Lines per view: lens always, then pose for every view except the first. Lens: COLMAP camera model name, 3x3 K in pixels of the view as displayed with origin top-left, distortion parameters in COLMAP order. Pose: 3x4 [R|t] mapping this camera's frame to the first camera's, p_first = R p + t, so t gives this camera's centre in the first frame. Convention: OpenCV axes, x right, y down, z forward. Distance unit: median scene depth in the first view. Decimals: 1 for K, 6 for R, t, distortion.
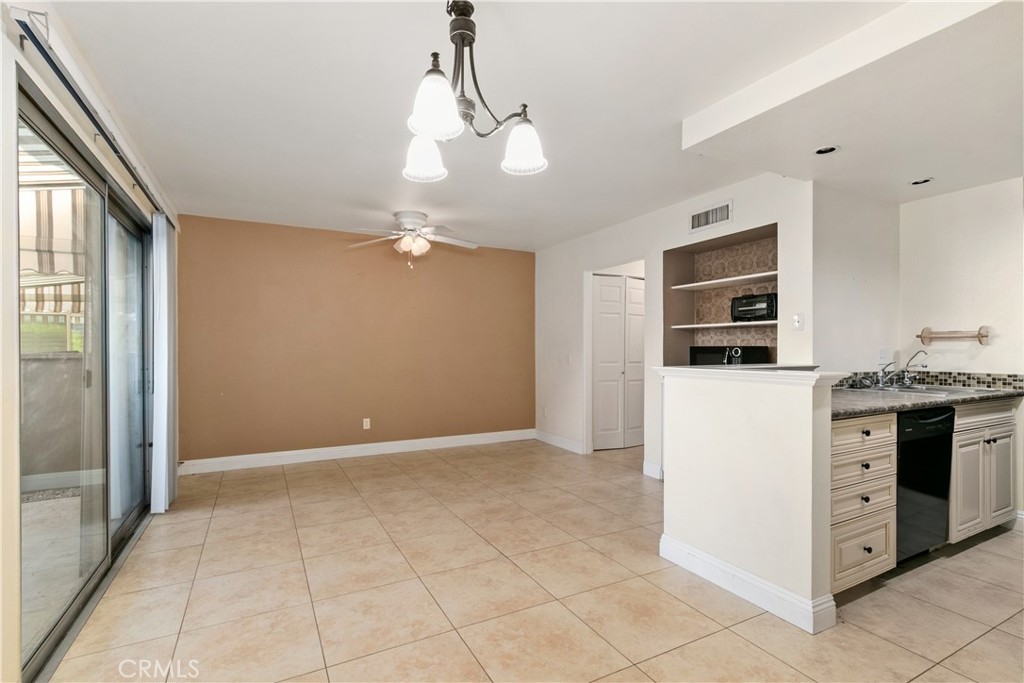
lens RADIAL K [[471.1, 0, 505.4], [0, 471.1, 349.8], [0, 0, 1]] dist [0.007162, -0.004258]
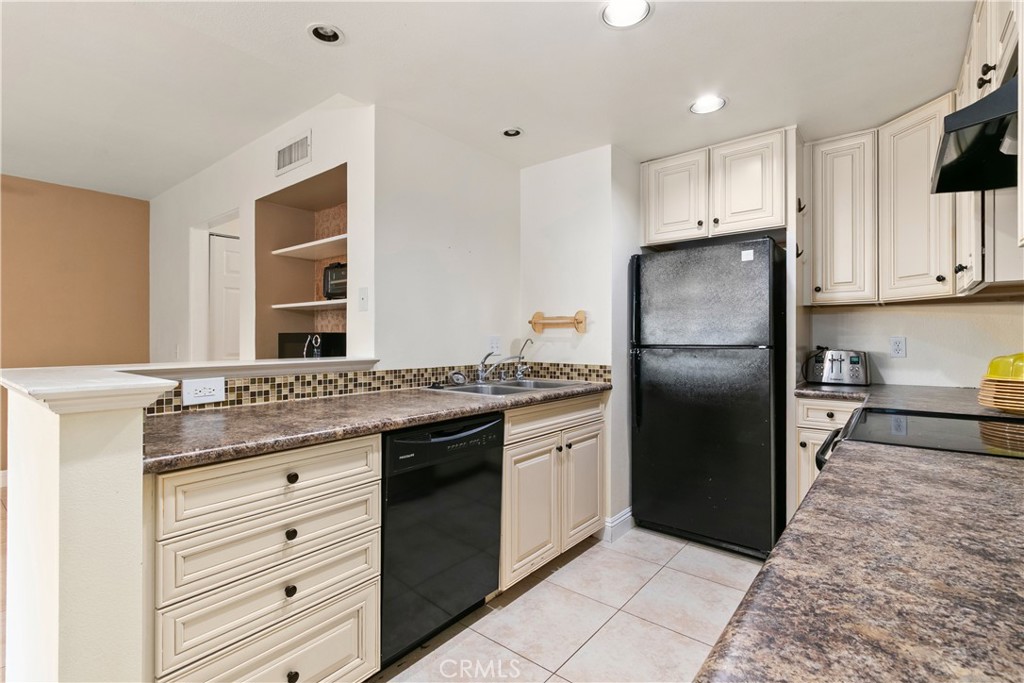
lens RADIAL K [[471.1, 0, 510.7], [0, 471.1, 339.6], [0, 0, 1]] dist [0.007162, -0.004258]
pose [[0.917149, -0.000681, 0.398543, 0.526183], [-0.000647, 0.999995, 0.003199, 0.000436], [-0.398543, -0.003192, 0.917144, 0.237093]]
